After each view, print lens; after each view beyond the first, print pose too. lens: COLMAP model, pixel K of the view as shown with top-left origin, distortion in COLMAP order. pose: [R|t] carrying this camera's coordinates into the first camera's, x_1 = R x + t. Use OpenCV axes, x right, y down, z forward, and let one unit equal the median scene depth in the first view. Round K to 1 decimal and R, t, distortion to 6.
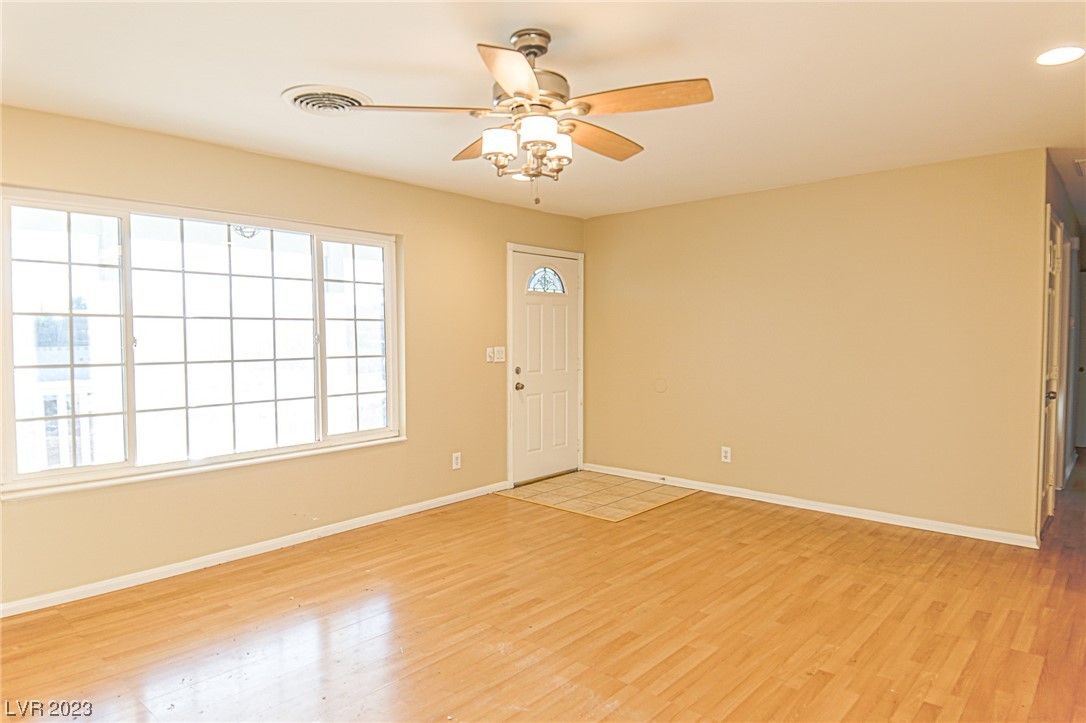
lens RADIAL K [[650.3, 0, 534.2], [0, 650.3, 362.8], [0, 0, 1]] dist [0.060722, -0.064059]
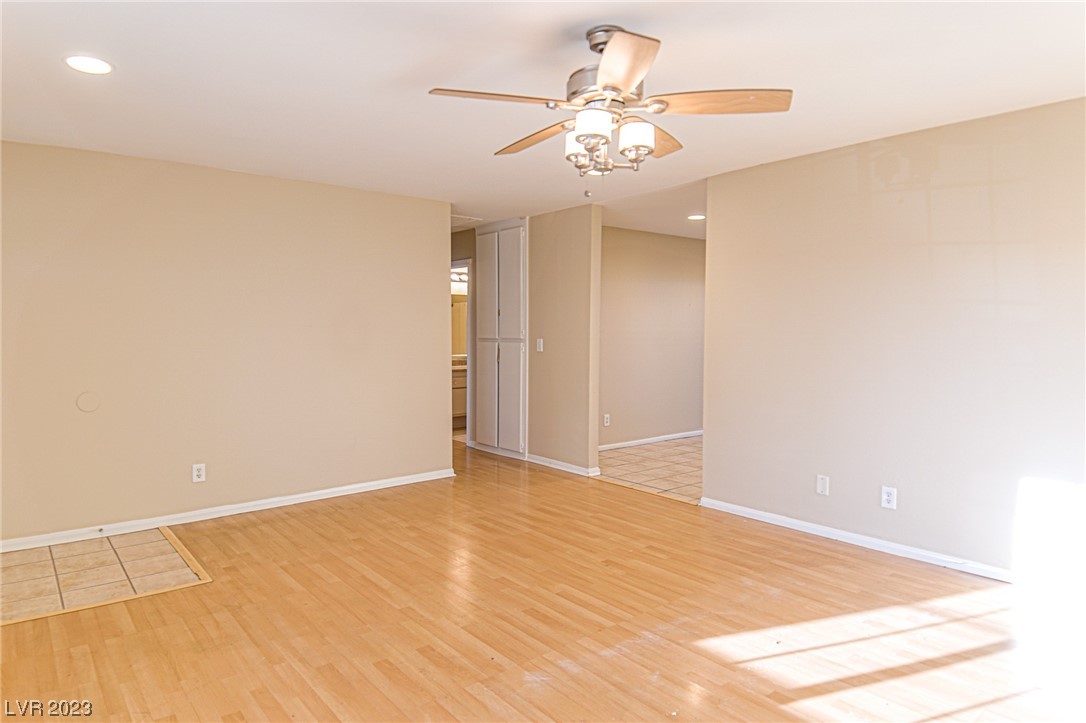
lens RADIAL K [[650.3, 0, 533.2], [0, 650.3, 358.8], [0, 0, 1]] dist [0.060722, -0.064059]
pose [[0.155238, -0.042964, 0.986942, -0.706389], [0.047166, 0.998237, 0.036037, -0.024799], [-0.986750, 0.040956, 0.156991, 0.653211]]
